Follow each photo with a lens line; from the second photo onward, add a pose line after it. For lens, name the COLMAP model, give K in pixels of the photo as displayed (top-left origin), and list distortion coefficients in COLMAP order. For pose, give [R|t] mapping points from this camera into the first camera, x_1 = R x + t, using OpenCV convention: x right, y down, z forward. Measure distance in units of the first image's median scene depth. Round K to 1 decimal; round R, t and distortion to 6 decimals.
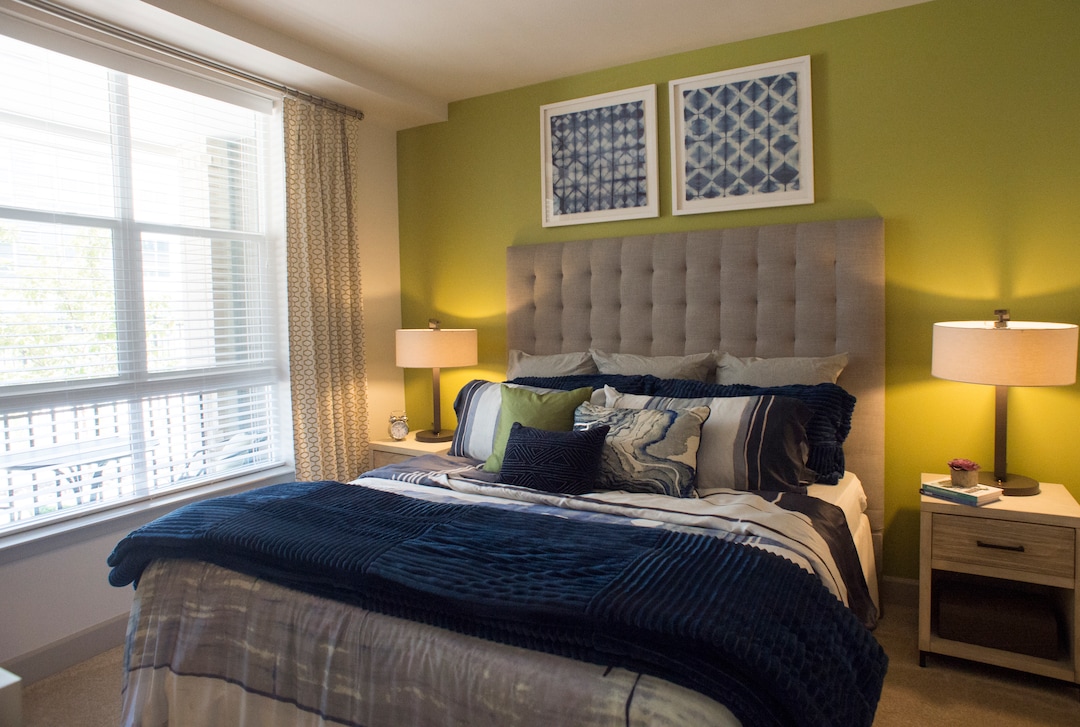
lens RADIAL K [[627.0, 0, 540.0], [0, 627.0, 363.5], [0, 0, 1]] dist [-0.047979, 0.001165]
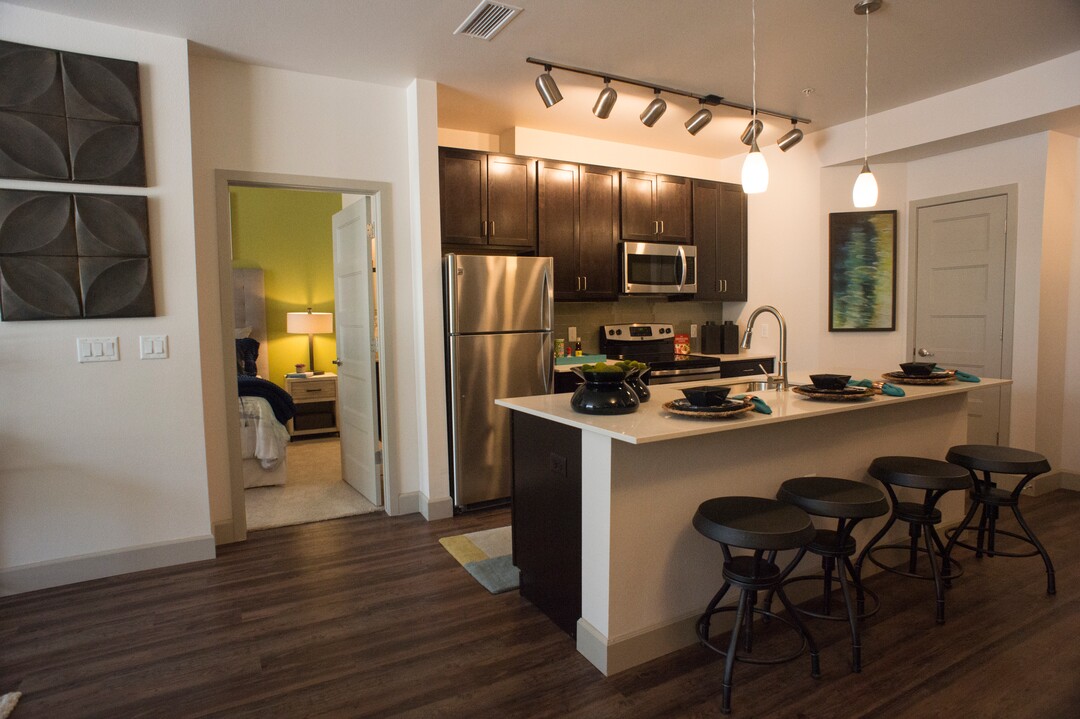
lens RADIAL K [[611.5, 0, 540.0], [0, 611.5, 359.5], [0, 0, 1]] dist [-0.086799, 0.109194]
pose [[0.529072, -0.049236, 0.847148, -0.916869], [0.051082, 0.998353, 0.026122, 0.110401], [-0.847038, 0.029454, 0.530715, -1.195604]]
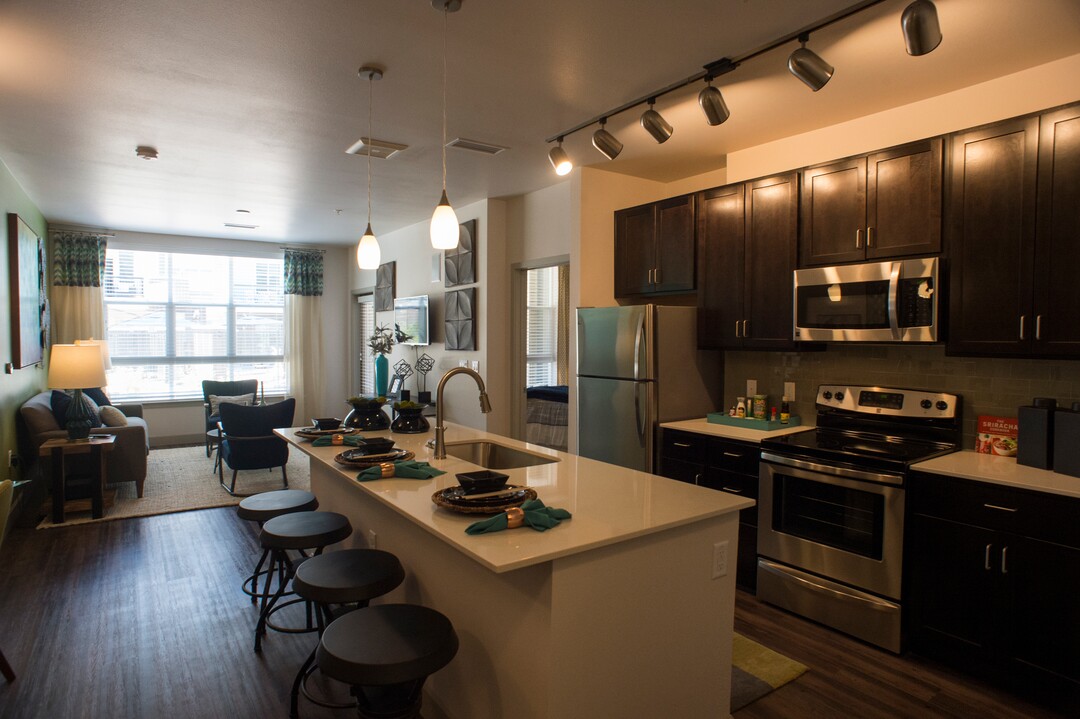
lens RADIAL K [[611.5, 0, 540.0], [0, 611.5, 359.5], [0, 0, 1]] dist [-0.086799, 0.109194]
pose [[0.911550, 0.043479, -0.408884, 0.780338], [-0.049499, 0.998766, -0.004147, 0.045847], [0.408199, 0.024020, 0.912577, -1.842558]]
